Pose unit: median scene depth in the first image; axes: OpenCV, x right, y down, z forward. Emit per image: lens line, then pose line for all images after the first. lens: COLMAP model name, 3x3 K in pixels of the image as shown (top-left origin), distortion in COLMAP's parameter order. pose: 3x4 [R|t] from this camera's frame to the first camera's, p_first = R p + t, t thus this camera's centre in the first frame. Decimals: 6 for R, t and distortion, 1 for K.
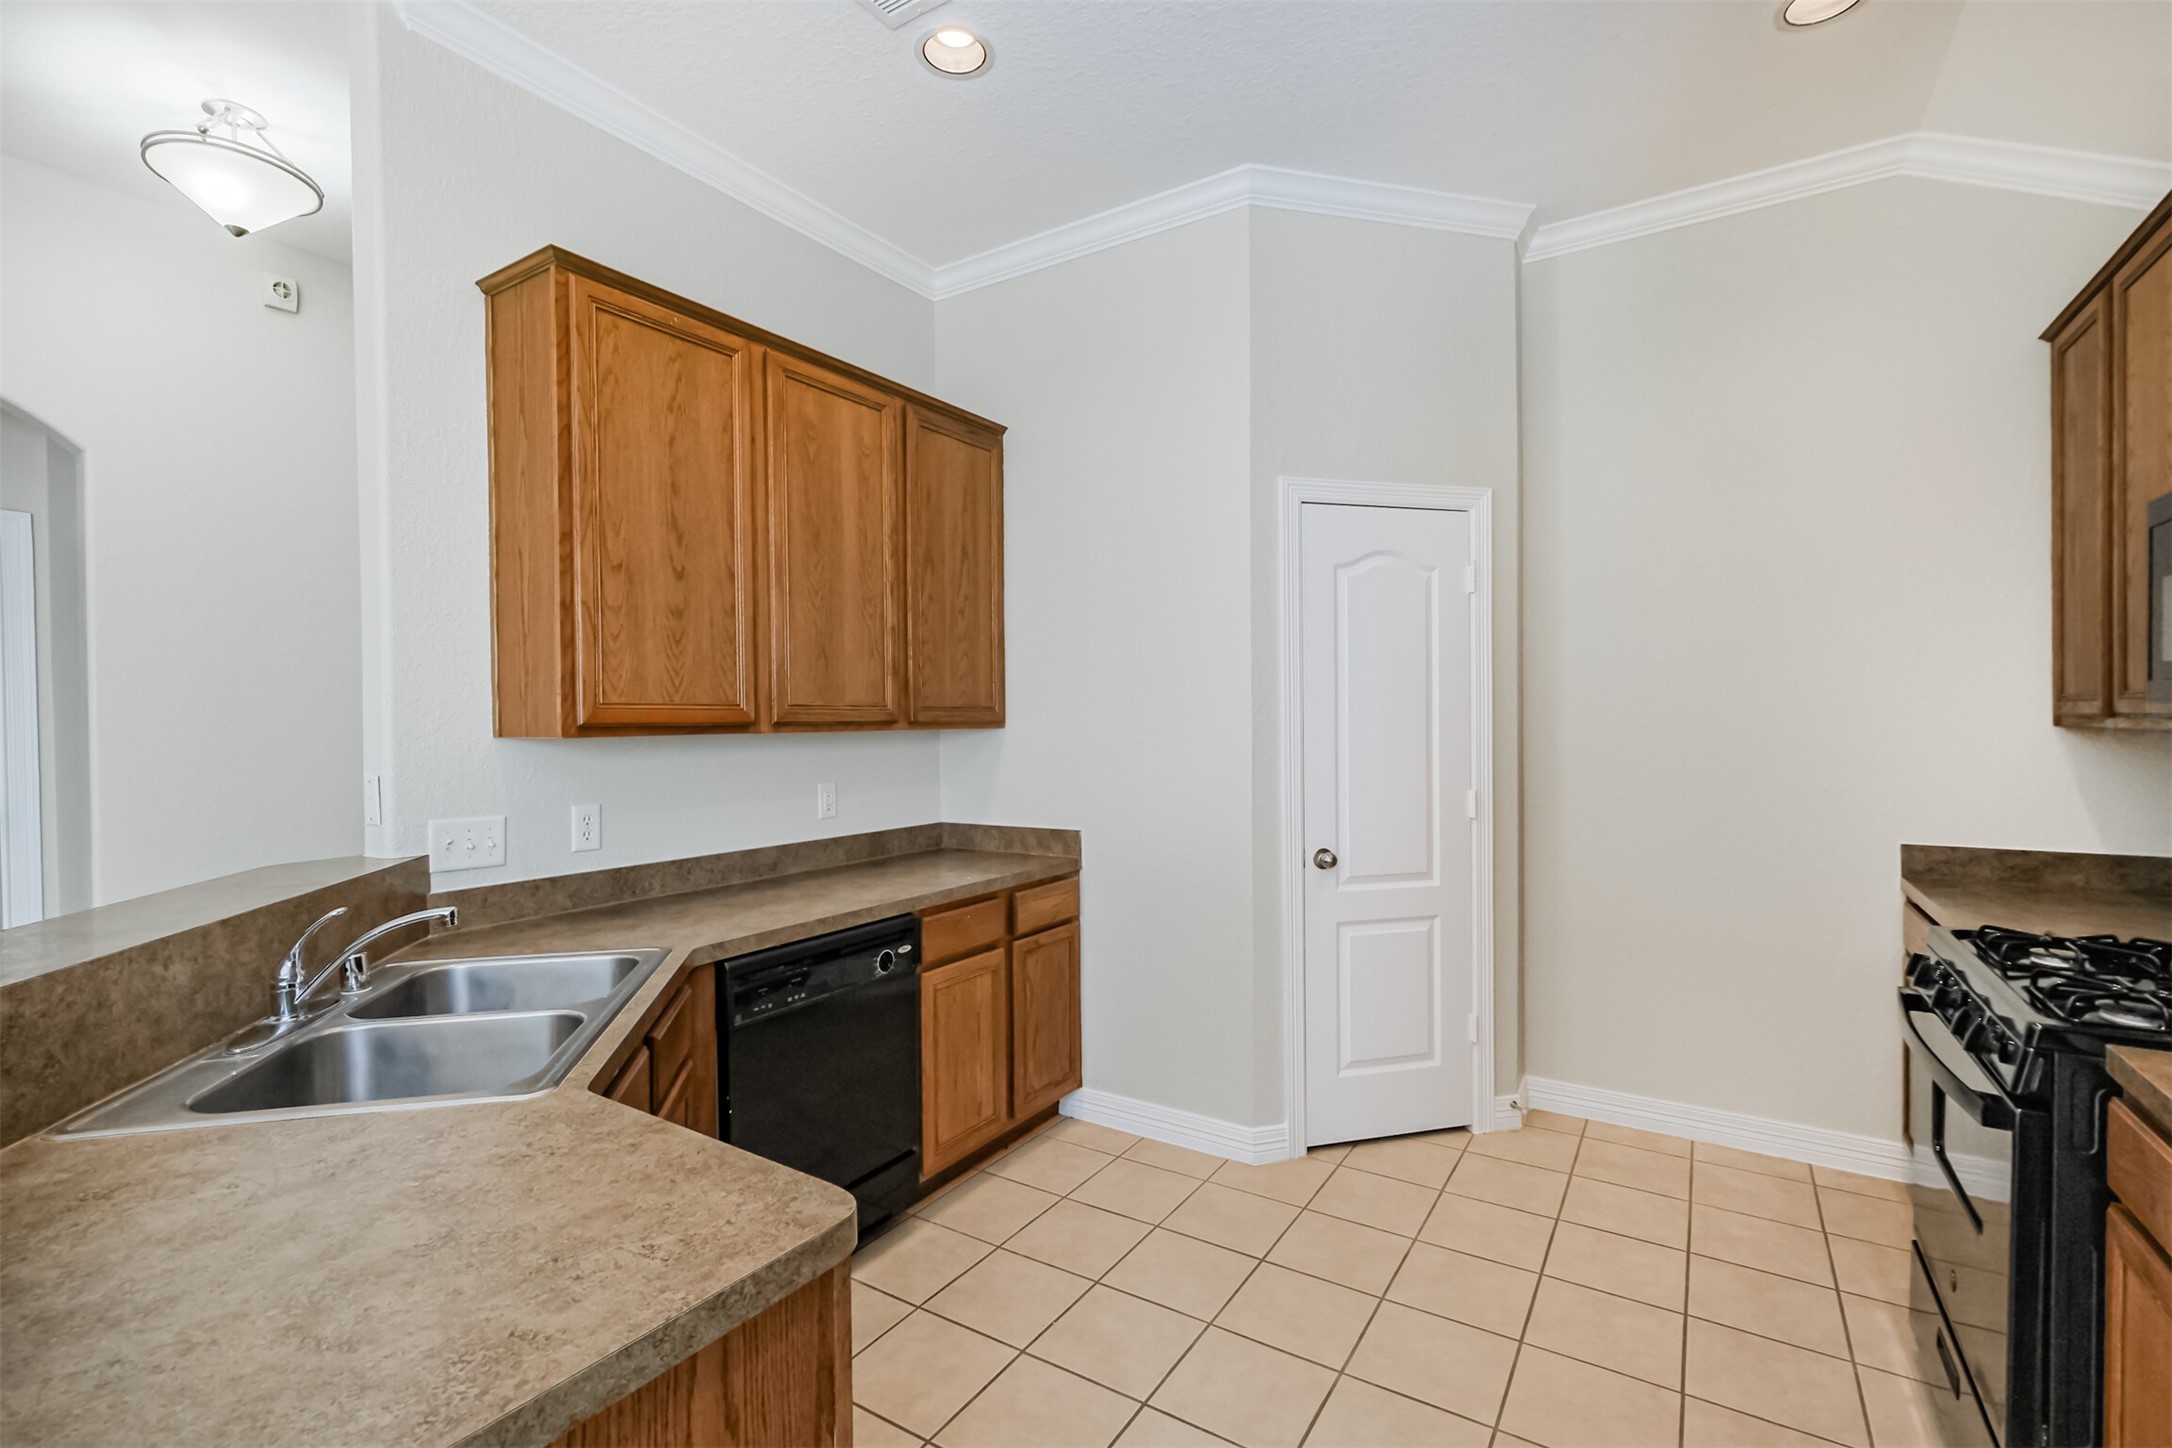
lens RADIAL K [[966.8, 0, 1091.1], [0, 966.8, 722.3], [0, 0, 1]] dist [0.001397, -0.000726]
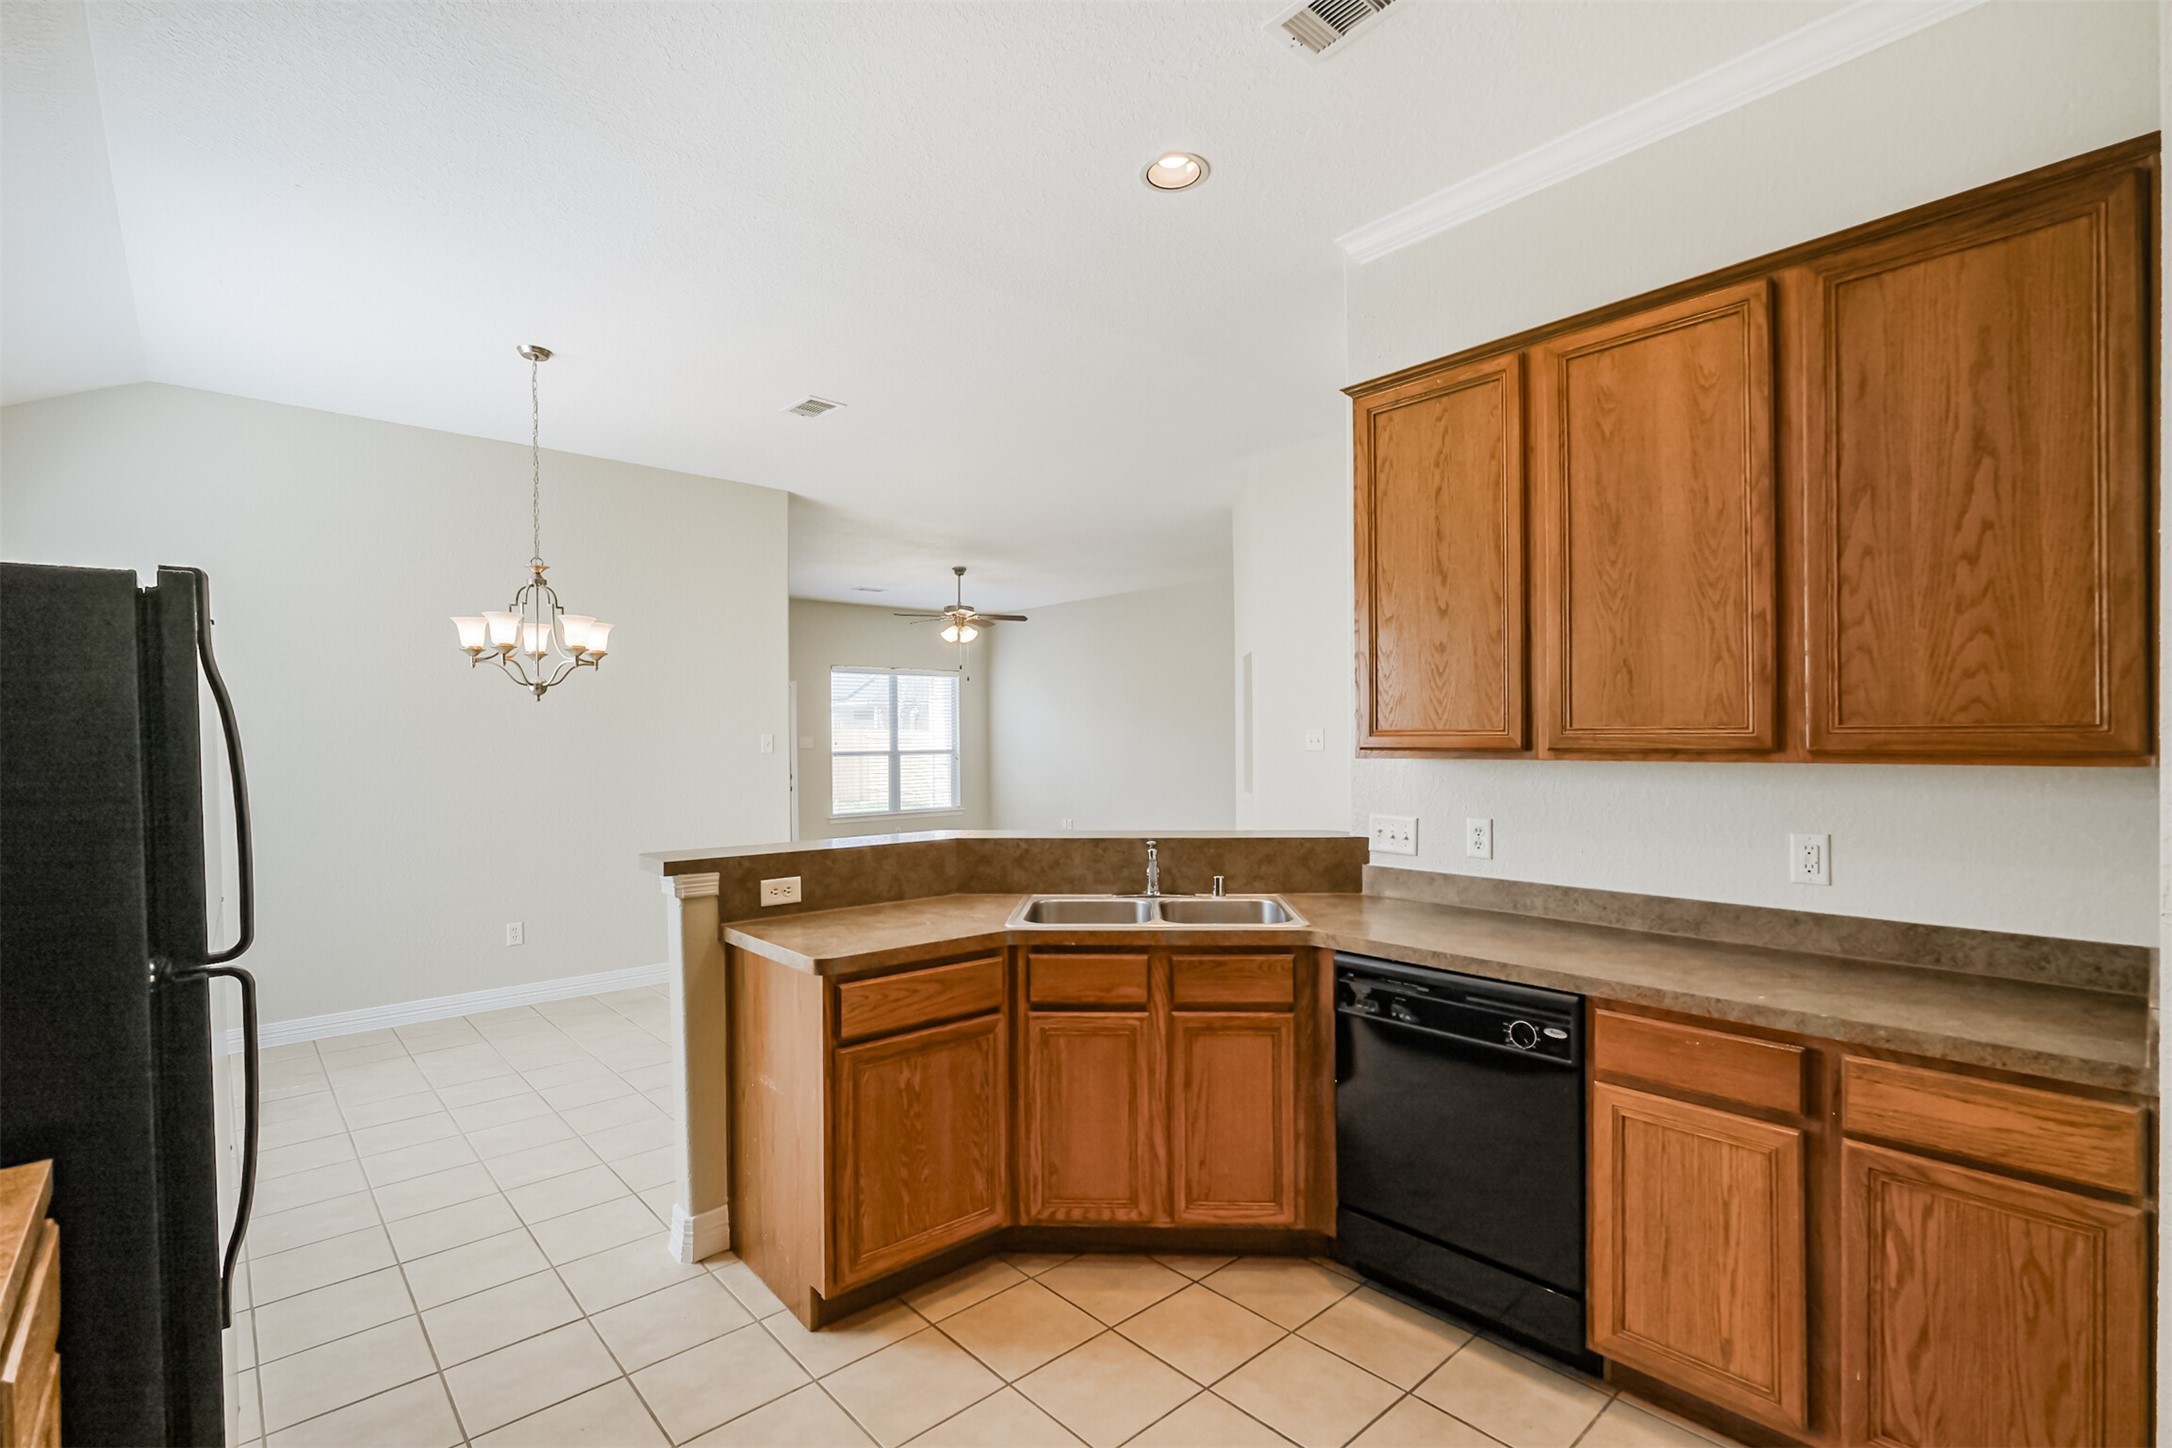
lens RADIAL K [[979.5, 0, 1092.2], [0, 979.5, 738.9], [0, 0, 1]] dist [-0.000193, 0.000132]
pose [[-0.264504, 0.009183, -0.964341, 0.633050], [0.003537, 0.999957, 0.008552, -0.017216], [0.964378, -0.001148, -0.264525, 0.769661]]
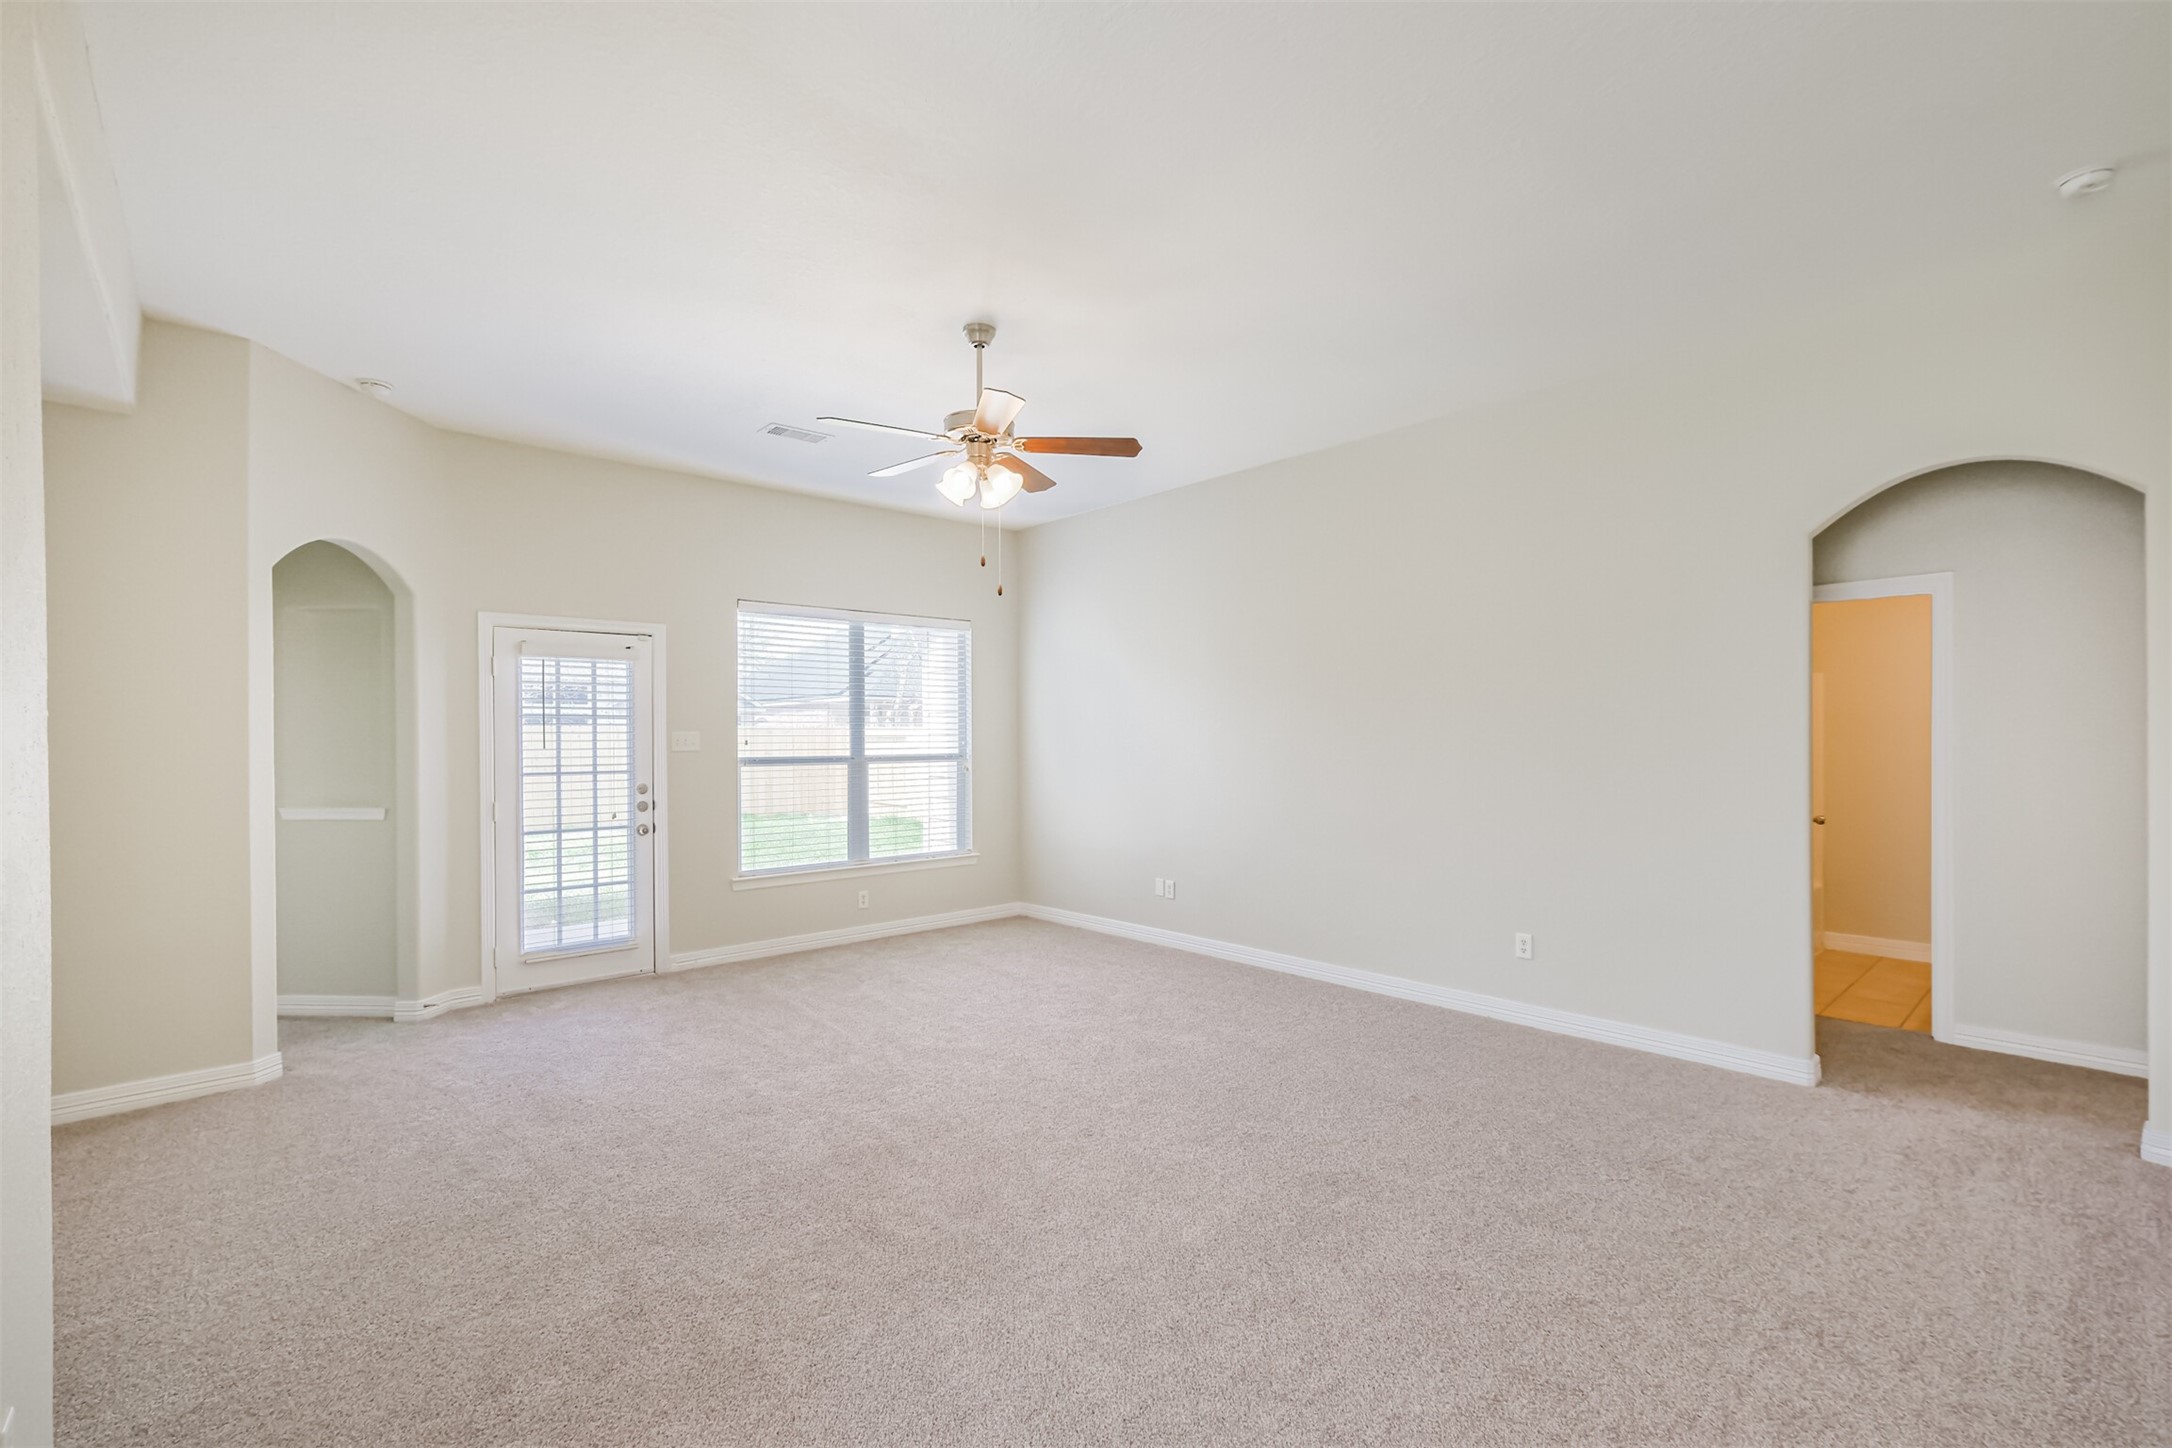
lens RADIAL K [[952.0, 0, 1092.6], [0, 952.0, 749.9], [0, 0, 1]] dist [0.016052, -0.000016]
pose [[-0.264644, 0.015972, -0.964214, -1.117909], [-0.001244, 0.999856, 0.016904, 0.012354], [0.964345, 0.005673, -0.264586, 0.001749]]
